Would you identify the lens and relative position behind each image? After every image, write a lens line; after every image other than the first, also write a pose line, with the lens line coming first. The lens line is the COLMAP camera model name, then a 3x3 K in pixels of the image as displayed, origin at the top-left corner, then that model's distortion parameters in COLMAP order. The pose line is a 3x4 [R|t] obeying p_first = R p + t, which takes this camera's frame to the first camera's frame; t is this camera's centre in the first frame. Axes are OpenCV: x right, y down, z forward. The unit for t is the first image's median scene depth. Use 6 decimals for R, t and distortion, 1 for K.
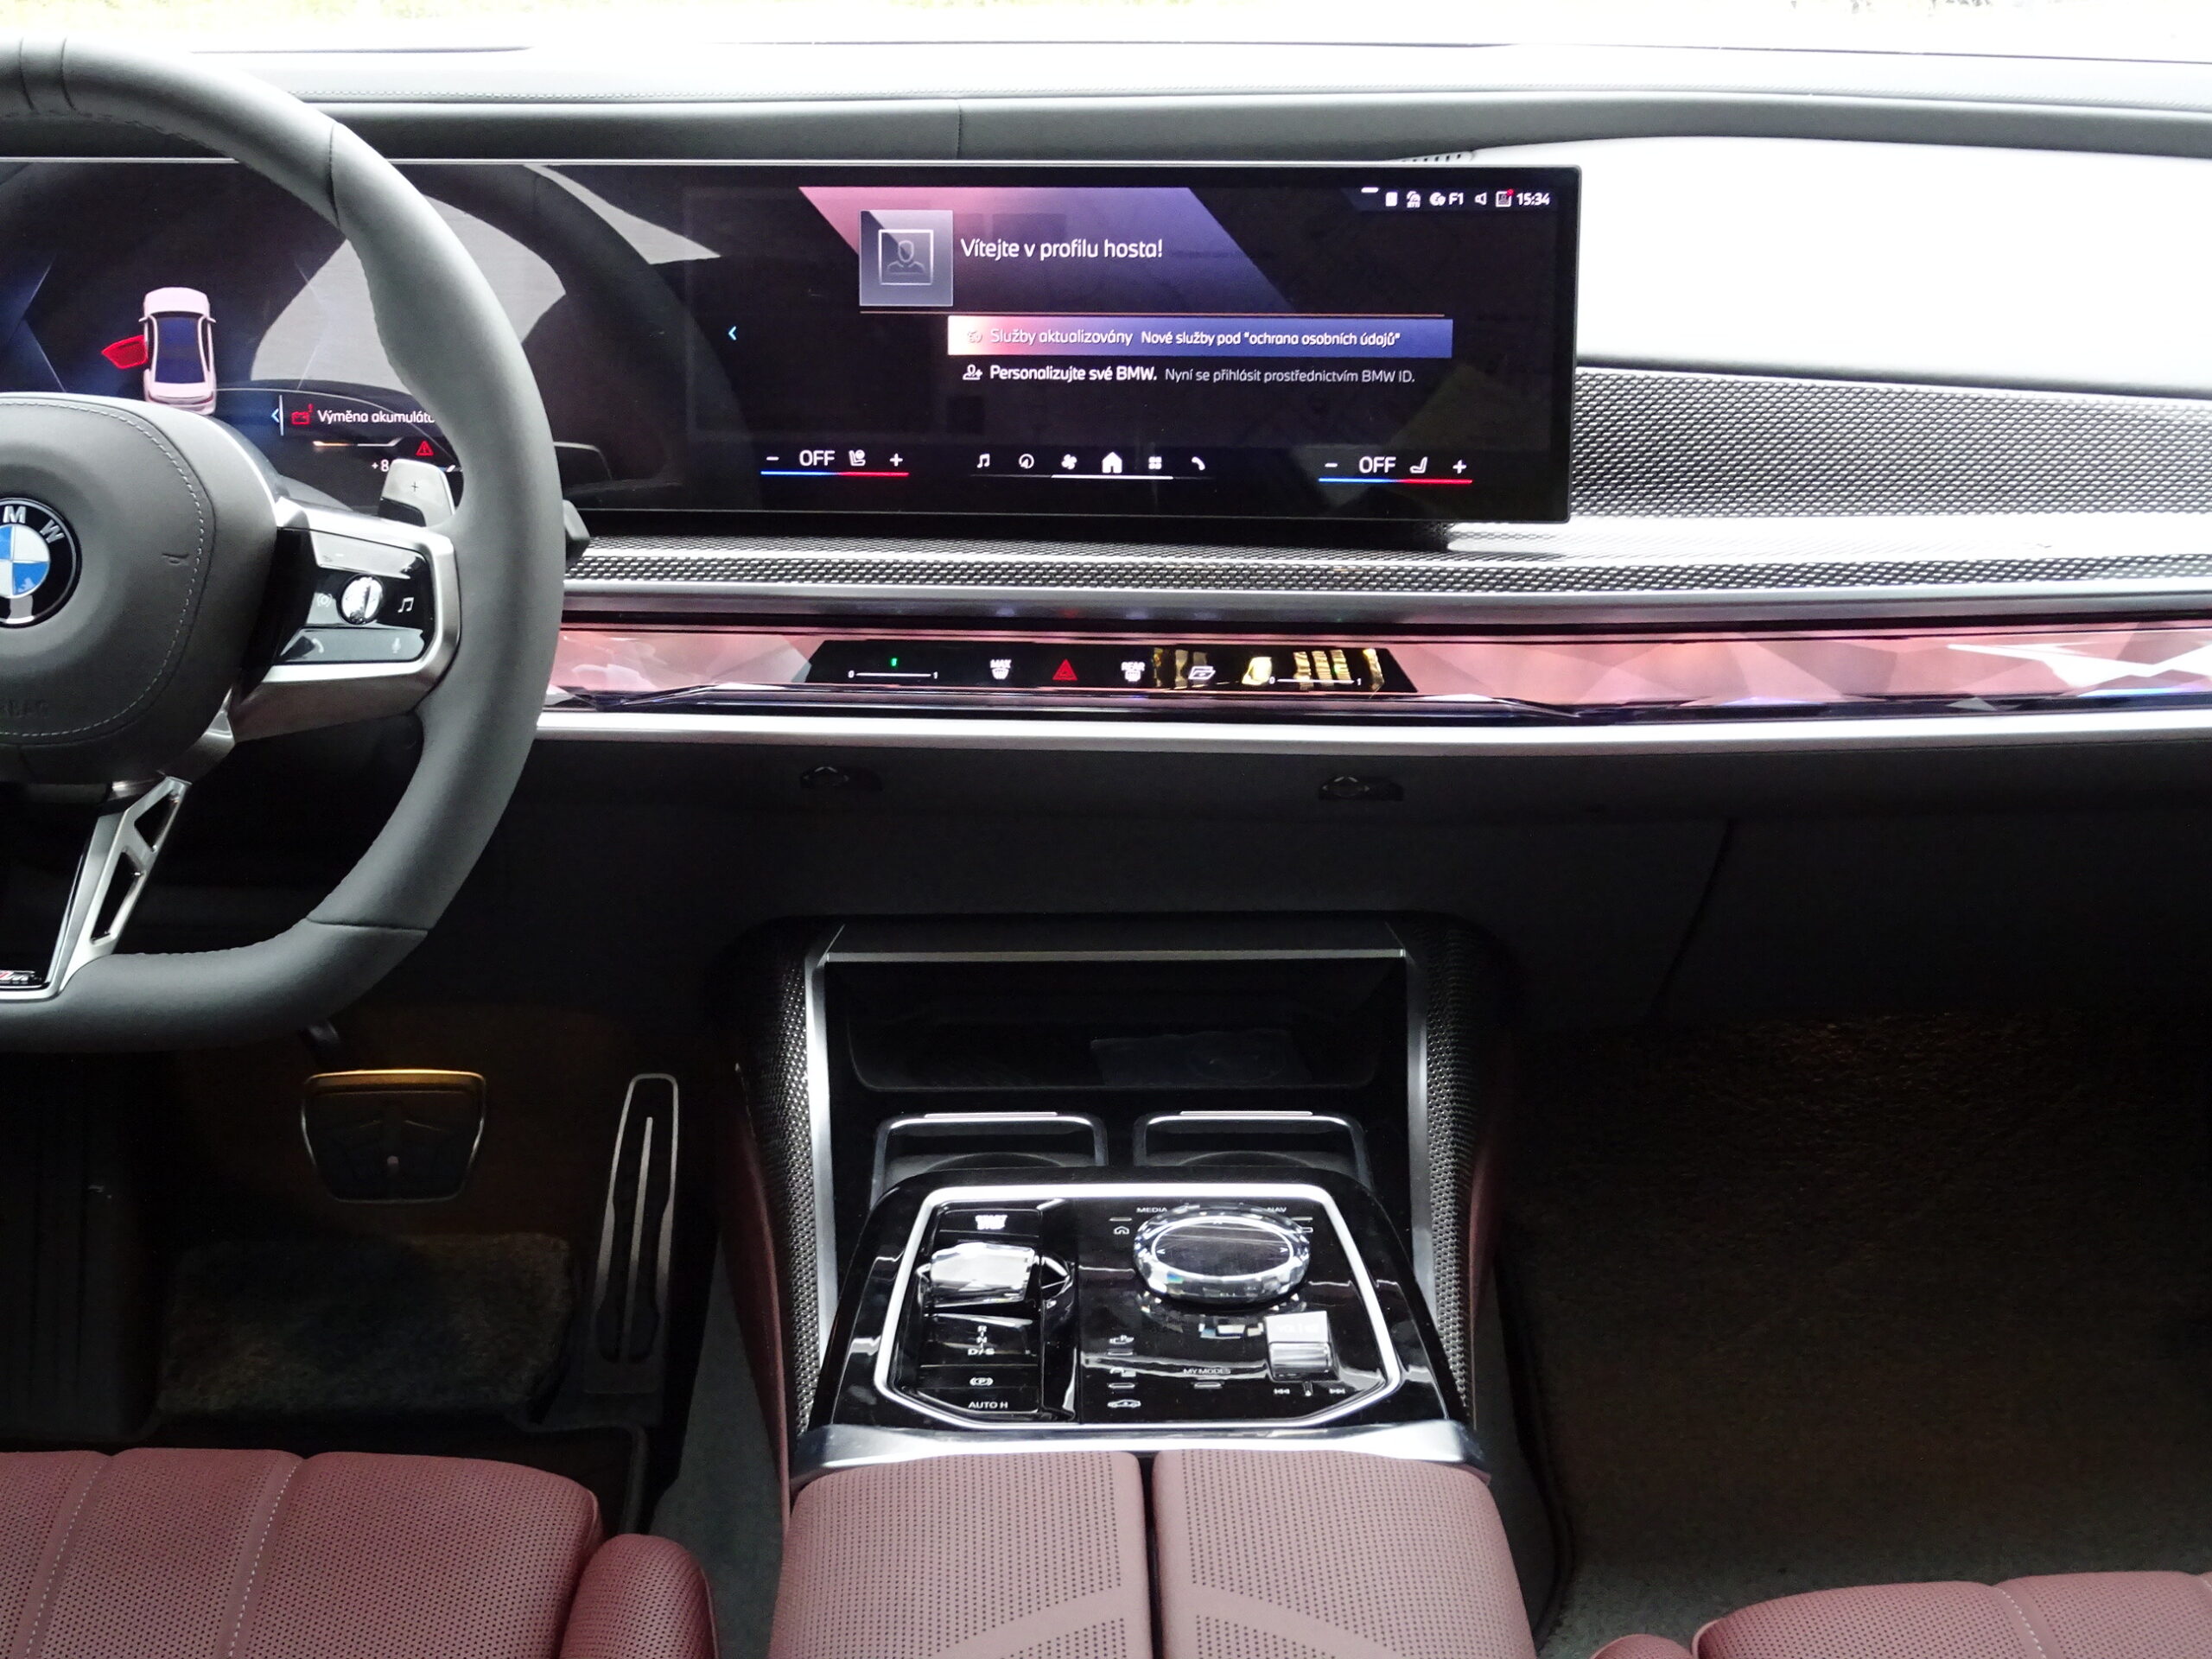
lens RADIAL K [[3169.3, 0, 1105.8], [0, 3169.3, 840.8], [0, 0, 1]] dist [0.114653, 0.000000]
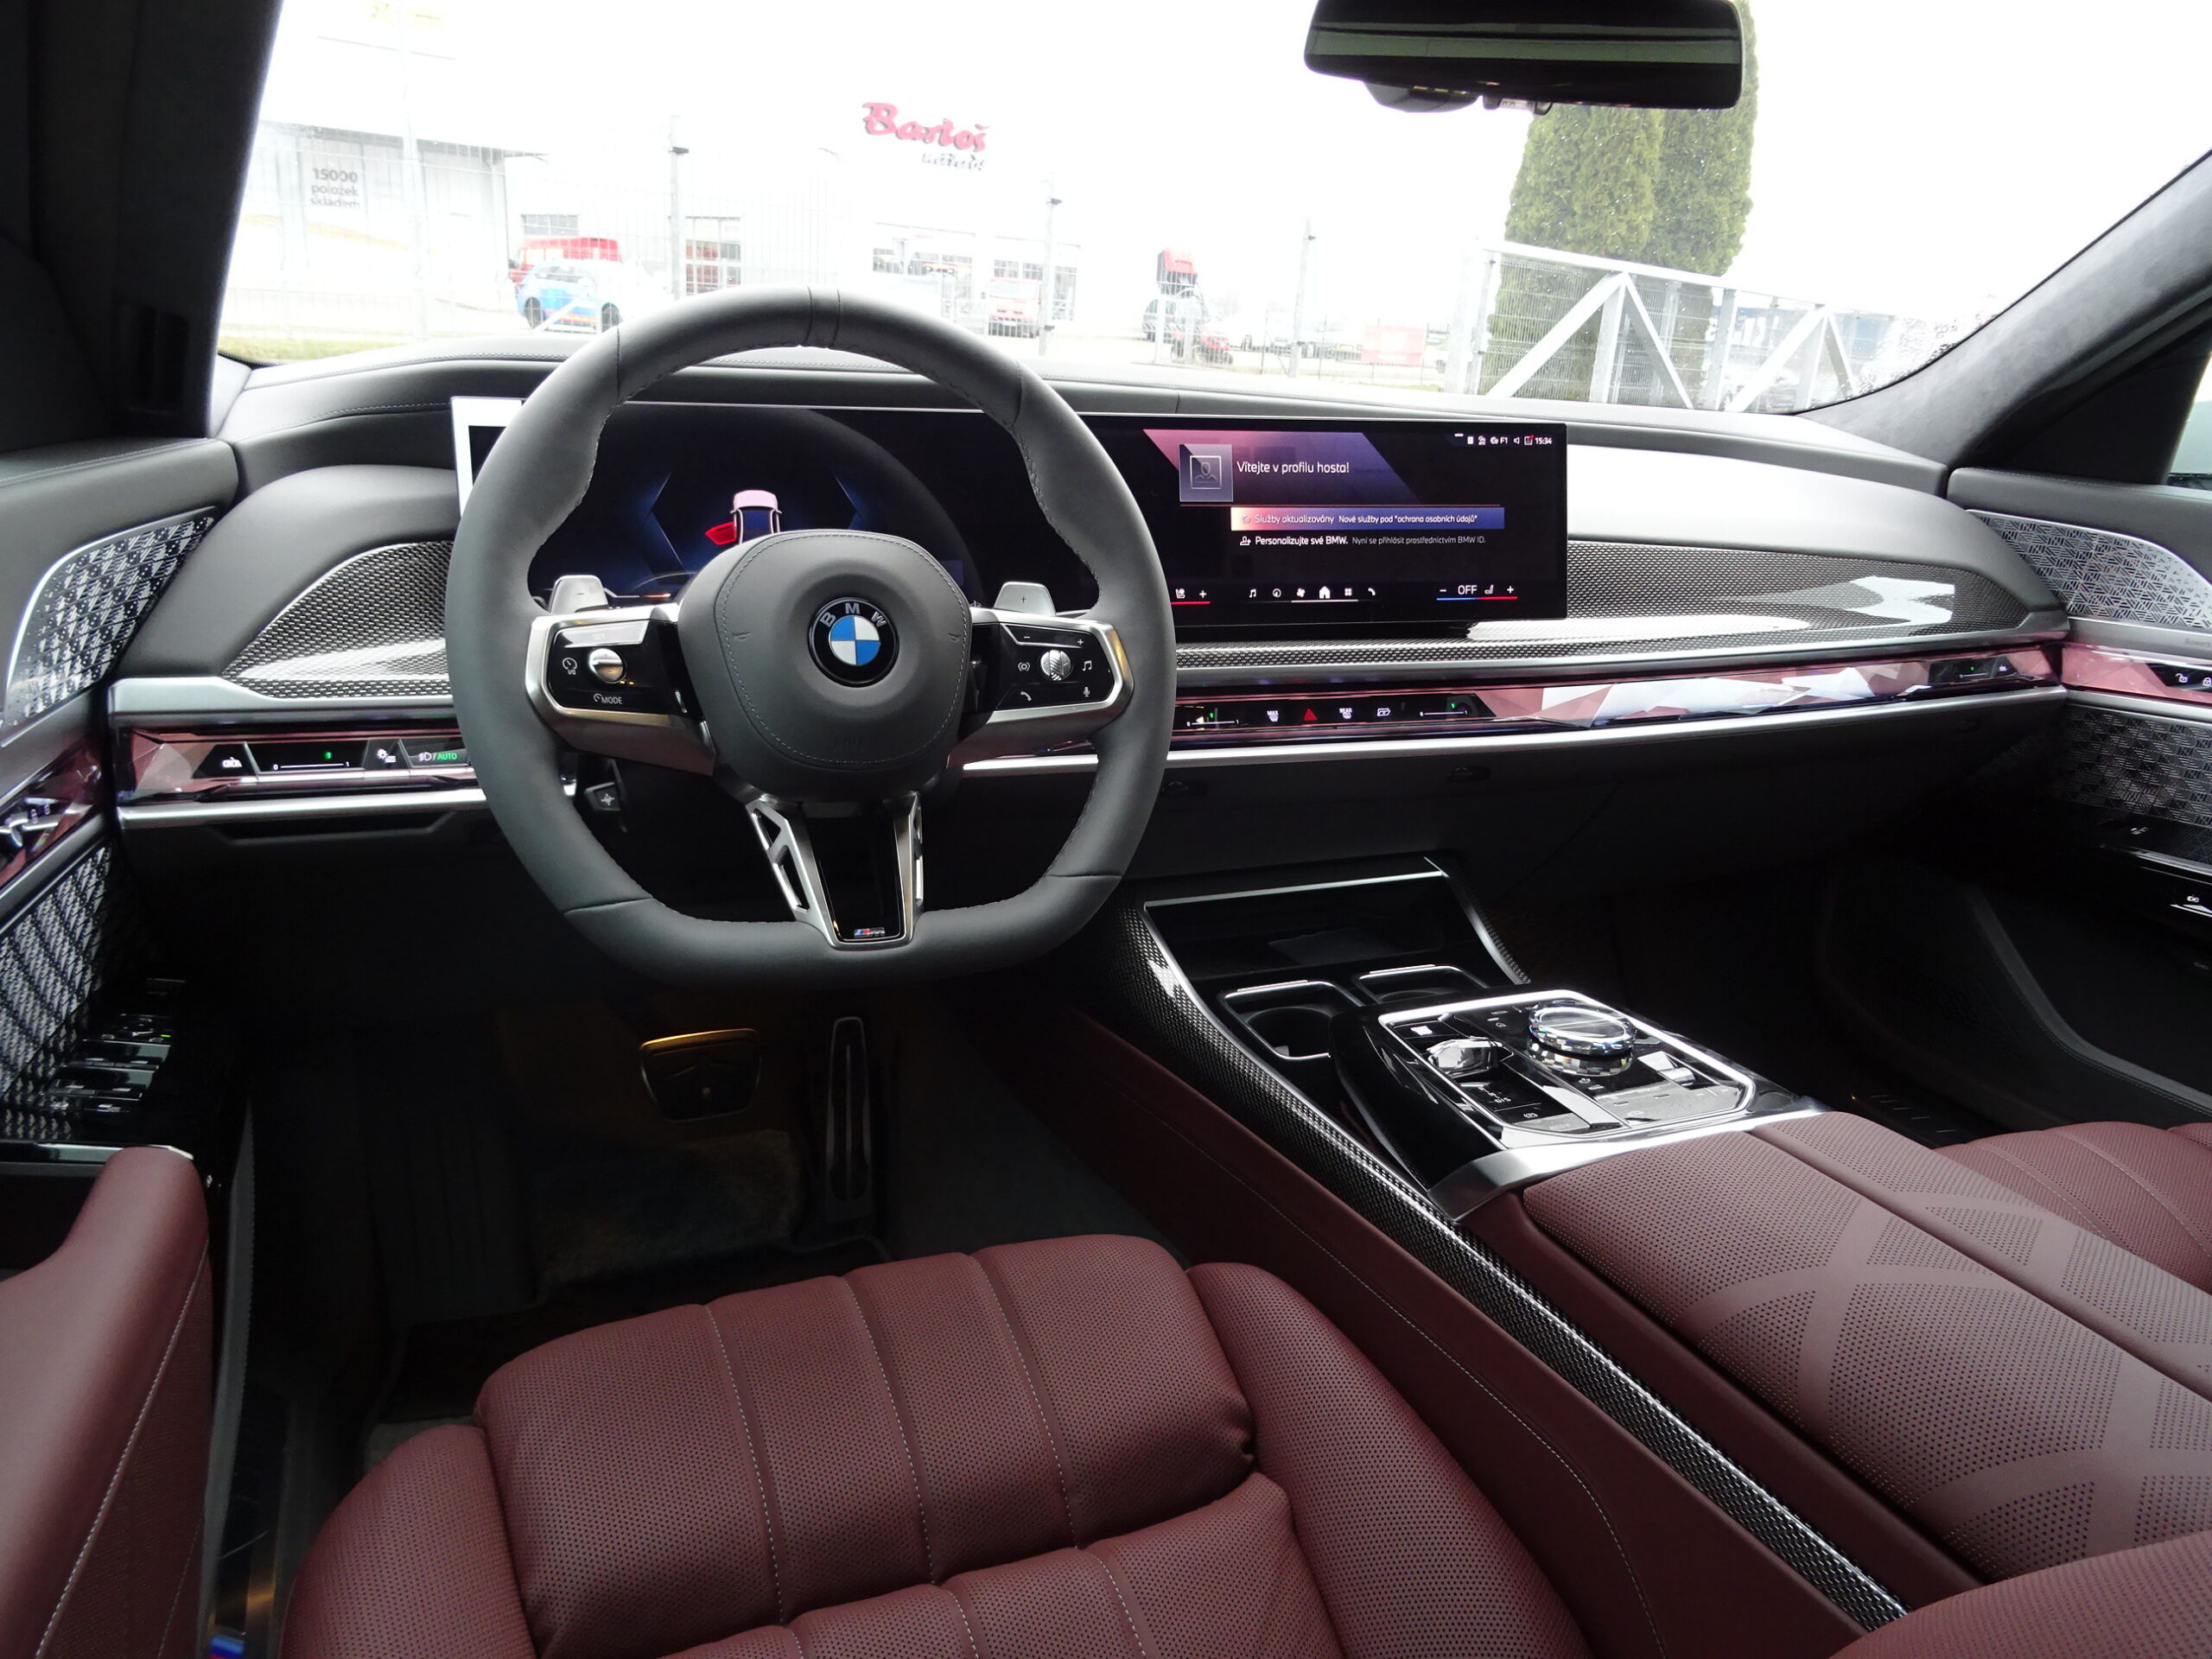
lens RADIAL K [[1586.4, 0, 1107.7], [0, 1586.4, 830.4], [0, 0, 1]] dist [0.023988, -0.000329]
pose [[0.915059, -0.071445, 0.396941, -0.453910], [0.094623, 0.994746, -0.039087, 0.030414], [-0.392062, 0.073327, 0.917012, 0.273927]]
